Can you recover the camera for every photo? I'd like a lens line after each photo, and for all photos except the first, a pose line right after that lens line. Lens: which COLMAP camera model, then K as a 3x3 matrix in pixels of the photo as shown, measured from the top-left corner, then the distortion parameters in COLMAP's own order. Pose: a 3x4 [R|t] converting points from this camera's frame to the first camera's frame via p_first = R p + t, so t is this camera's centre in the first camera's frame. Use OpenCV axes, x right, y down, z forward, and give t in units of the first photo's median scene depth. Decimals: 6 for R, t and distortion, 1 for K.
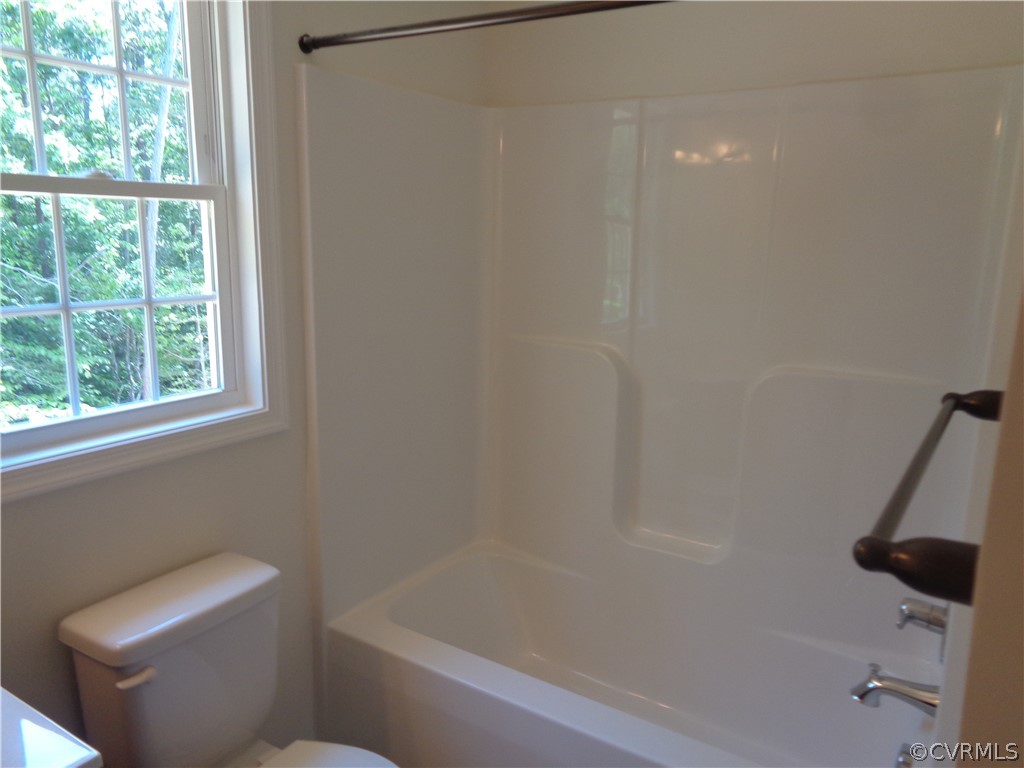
lens RADIAL K [[772.6, 0, 512.0], [0, 772.6, 384.0], [0, 0, 1]] dist [0.012631, 0.001938]
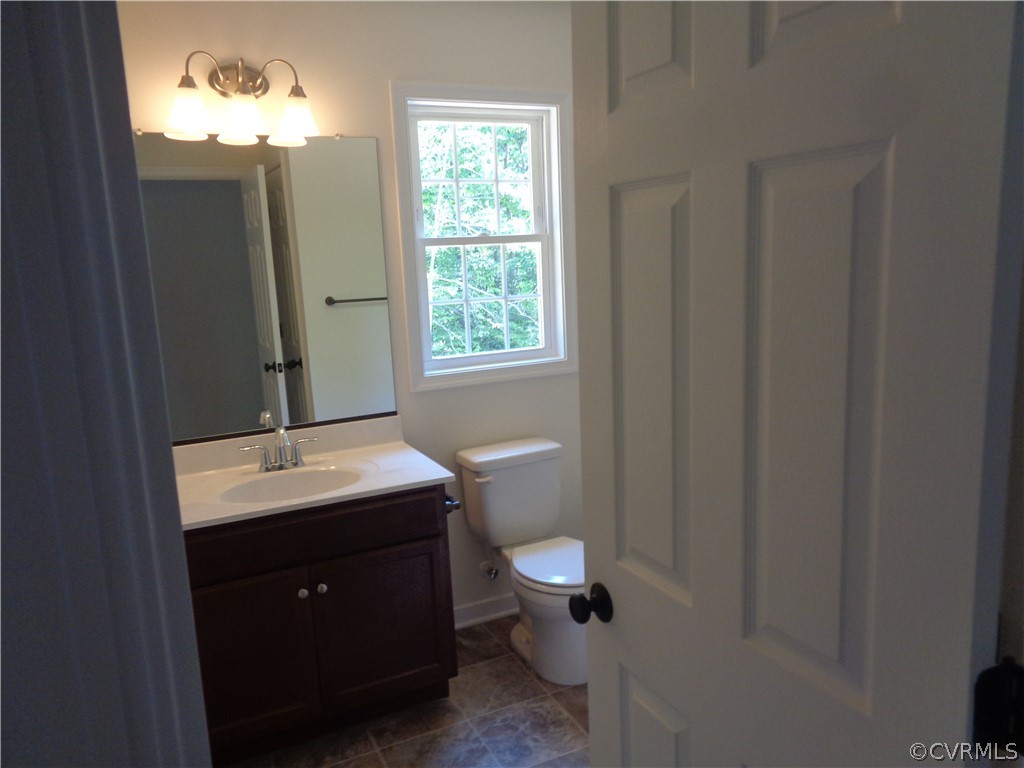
lens RADIAL K [[772.6, 0, 512.0], [0, 772.6, 384.0], [0, 0, 1]] dist [0.012631, 0.001938]
pose [[0.853920, 0.031038, -0.519477, 0.509675], [-0.044678, 0.998907, -0.013758, 0.124393], [0.518482, 0.034957, 0.854374, -0.575370]]
